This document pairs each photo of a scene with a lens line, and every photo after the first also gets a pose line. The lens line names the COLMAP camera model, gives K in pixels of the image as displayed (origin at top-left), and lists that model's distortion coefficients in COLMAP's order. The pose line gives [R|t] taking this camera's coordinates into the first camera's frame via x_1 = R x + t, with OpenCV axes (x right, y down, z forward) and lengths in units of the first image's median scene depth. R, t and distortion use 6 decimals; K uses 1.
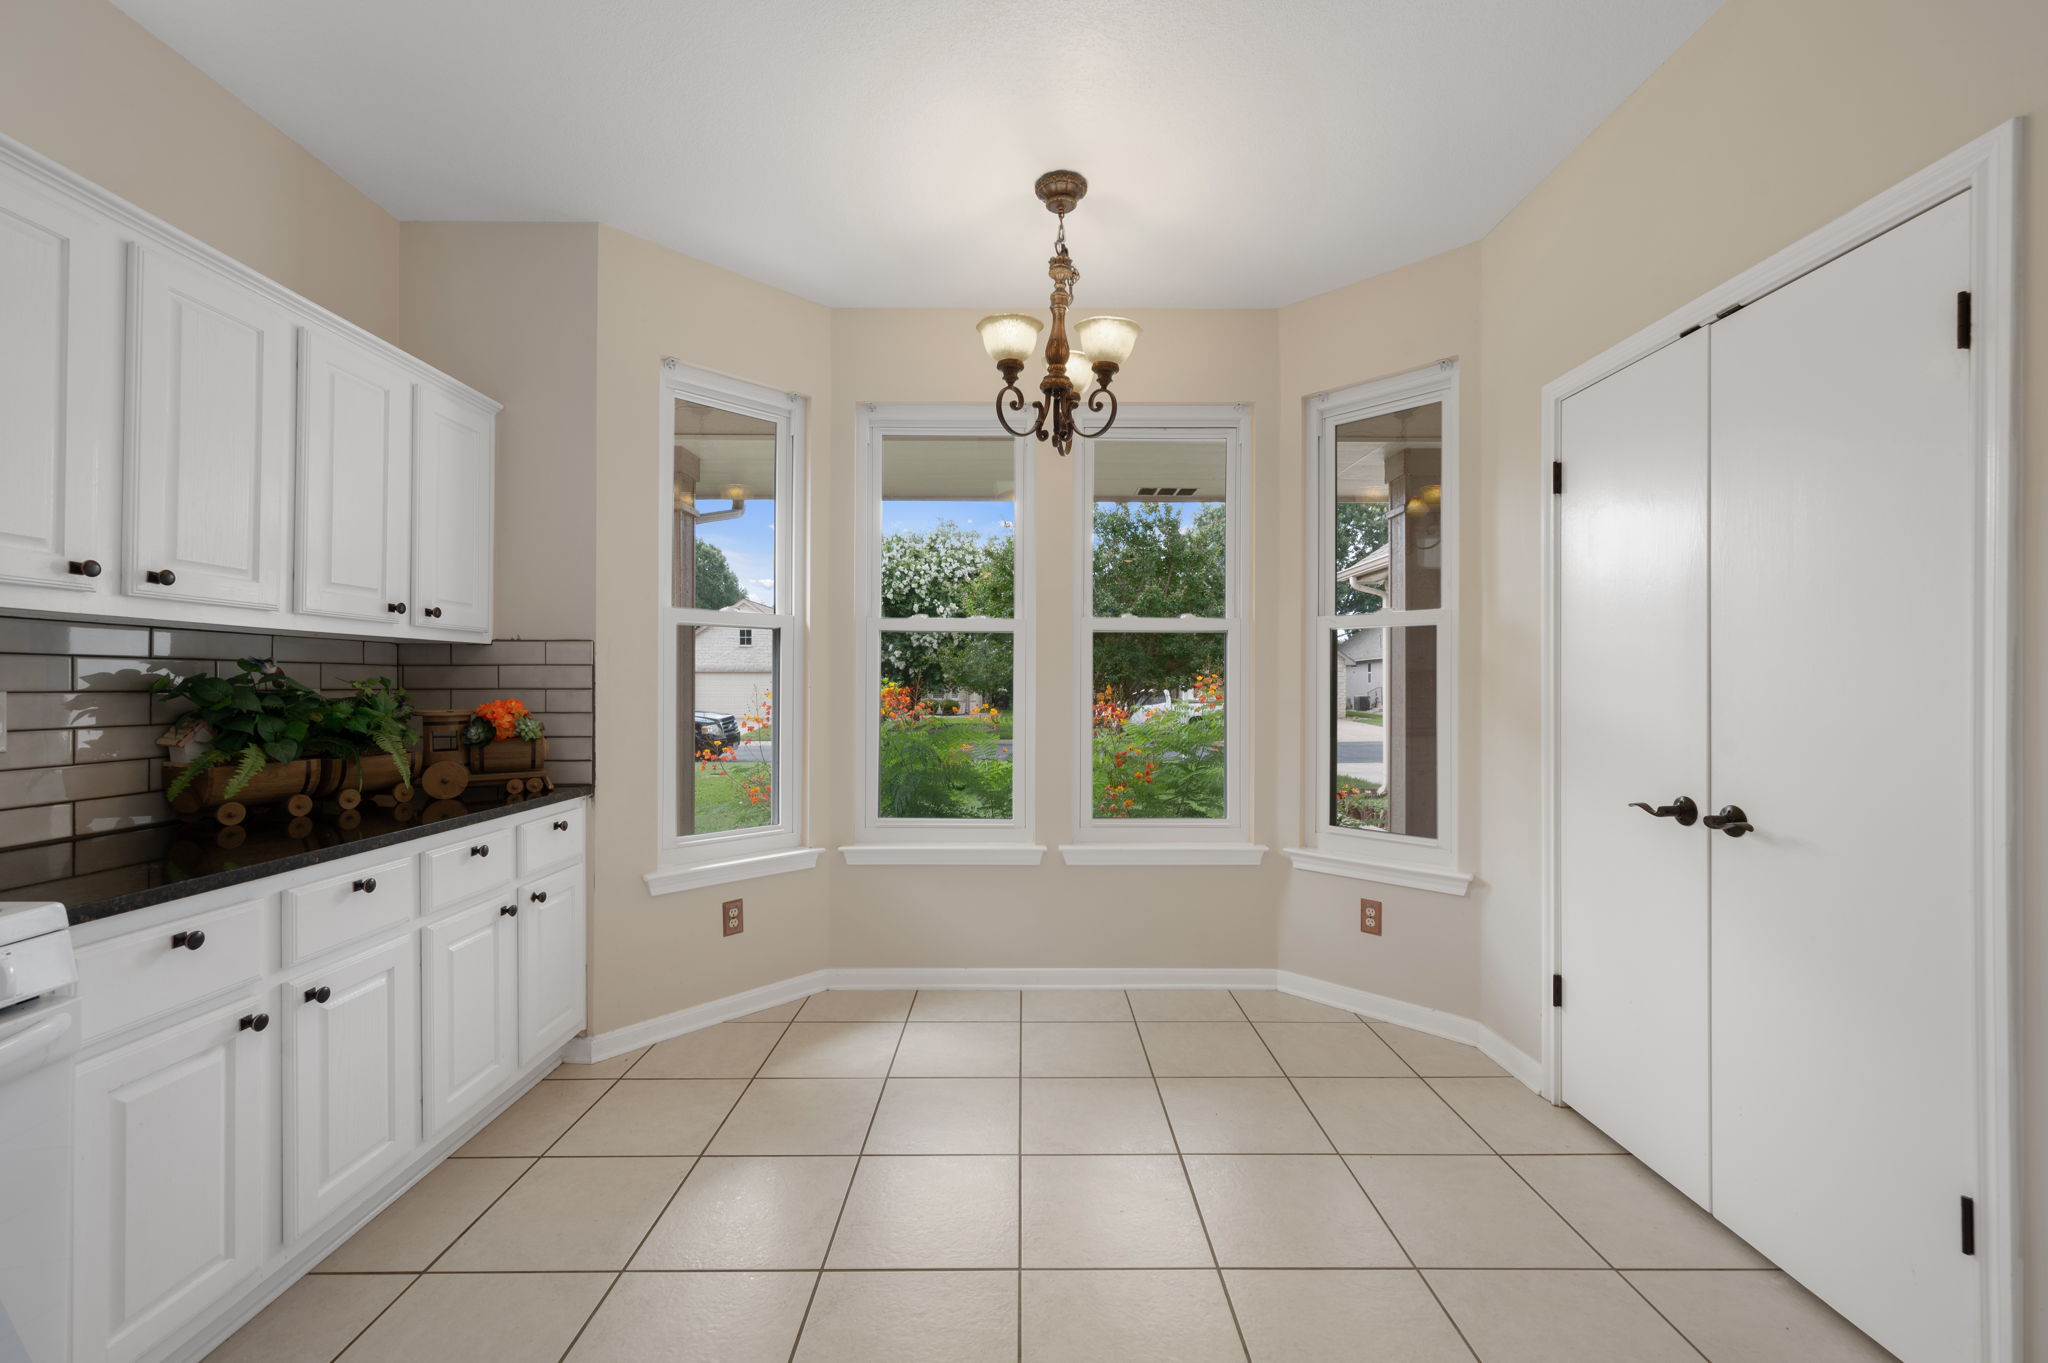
lens RADIAL K [[805.9, 0, 1027.4], [0, 805.9, 681.1], [0, 0, 1]] dist [-0.001678, 0.000255]
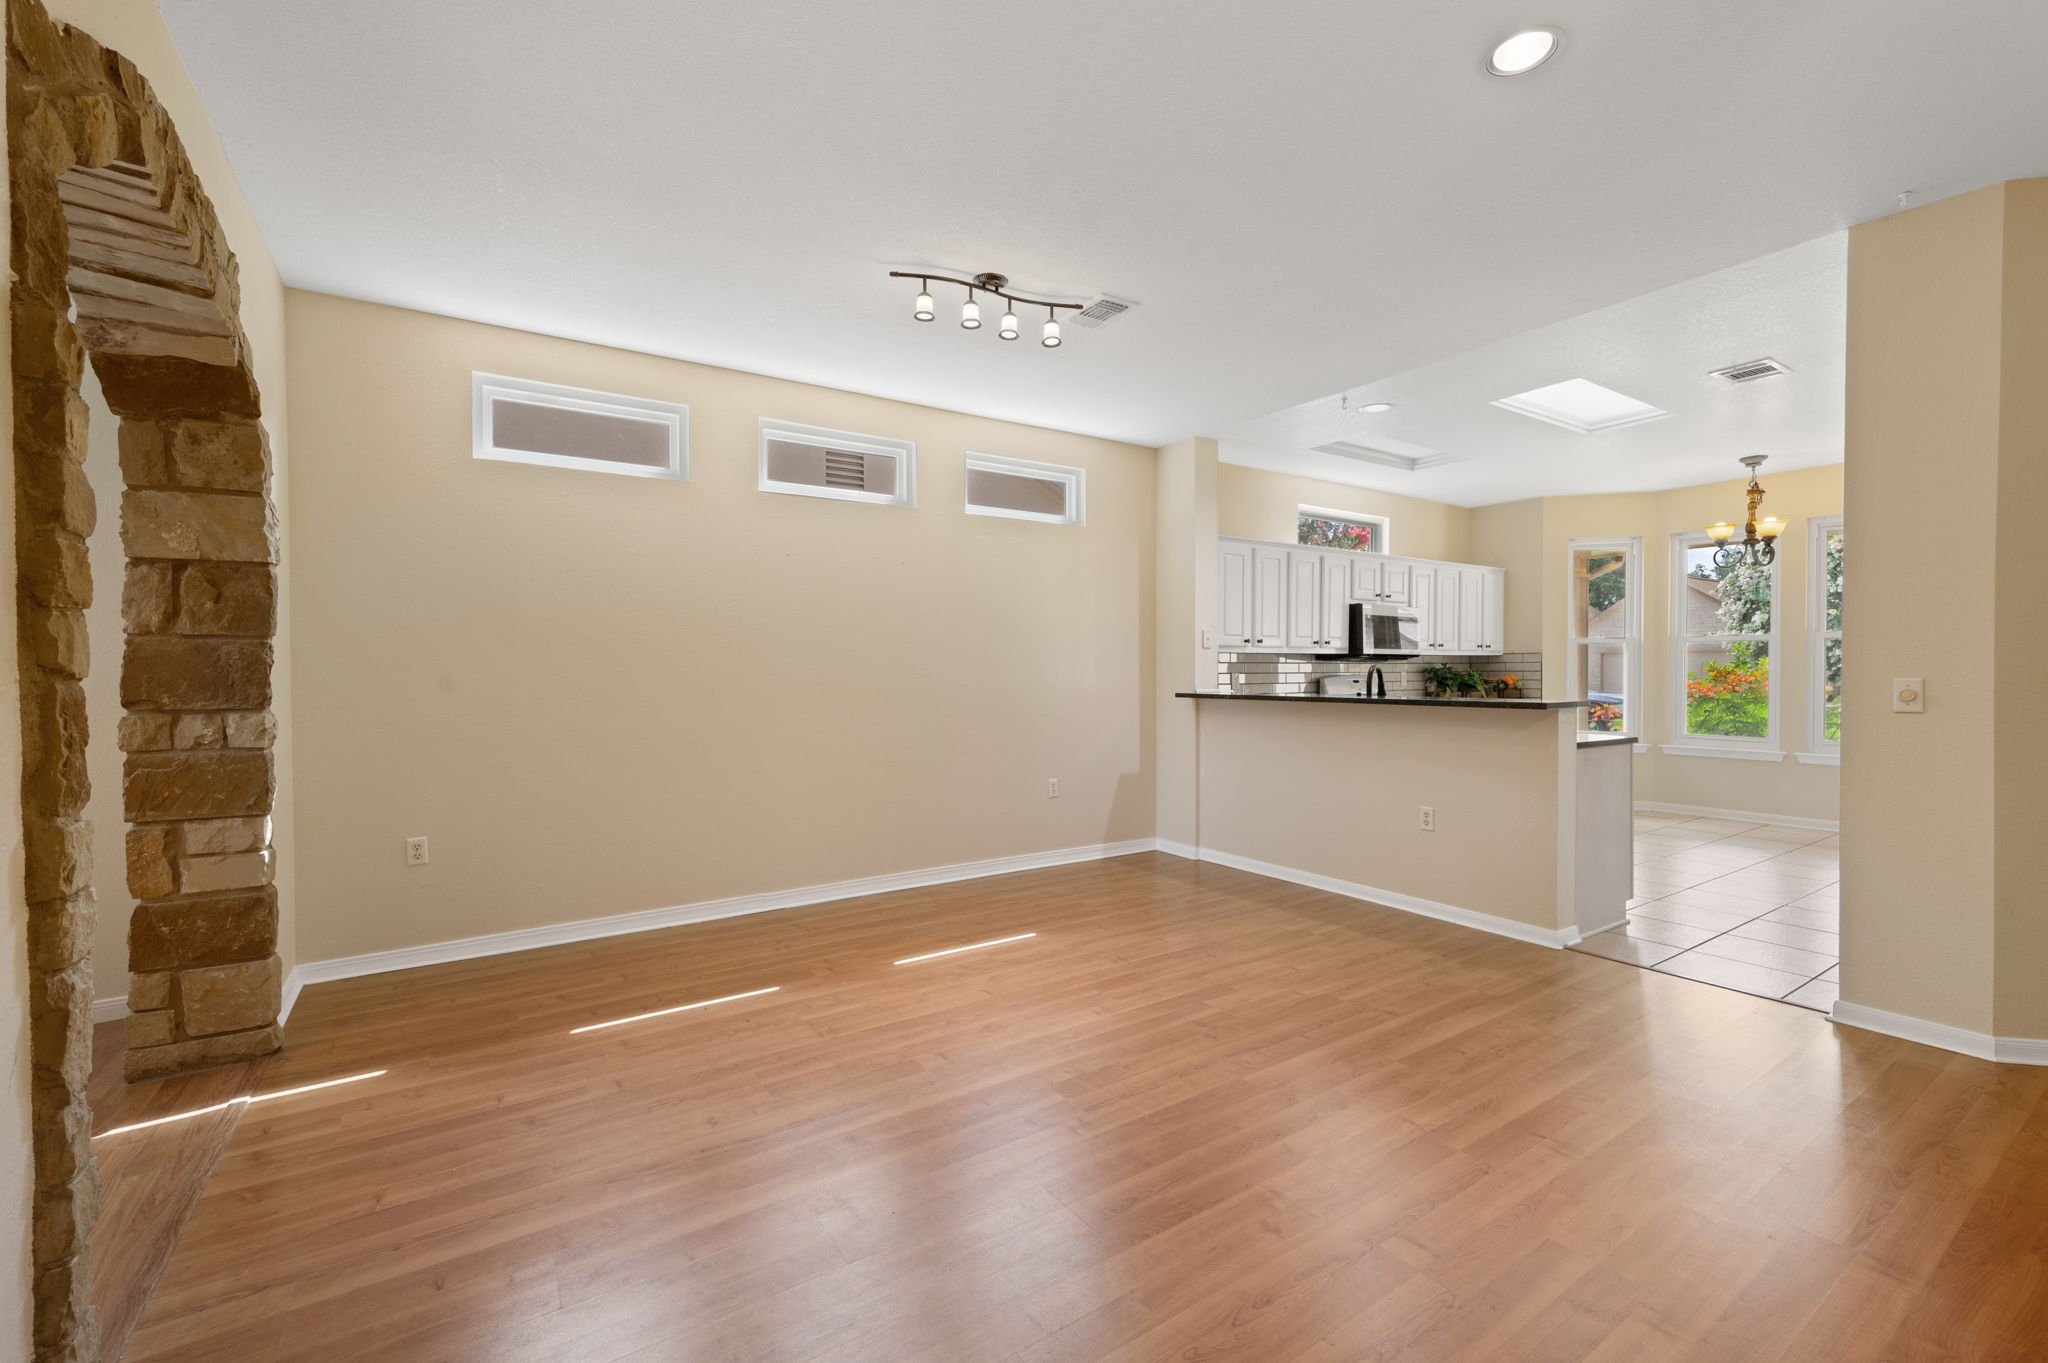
lens RADIAL K [[851.7, 0, 1024.3], [0, 851.7, 680.9], [0, 0, 1]] dist [0.004769, -0.000239]
pose [[0.550649, 0.008292, -0.834696, 0.893463], [0.009007, 0.999833, 0.015874, -0.018755], [0.834688, -0.016260, 0.550482, -2.017772]]
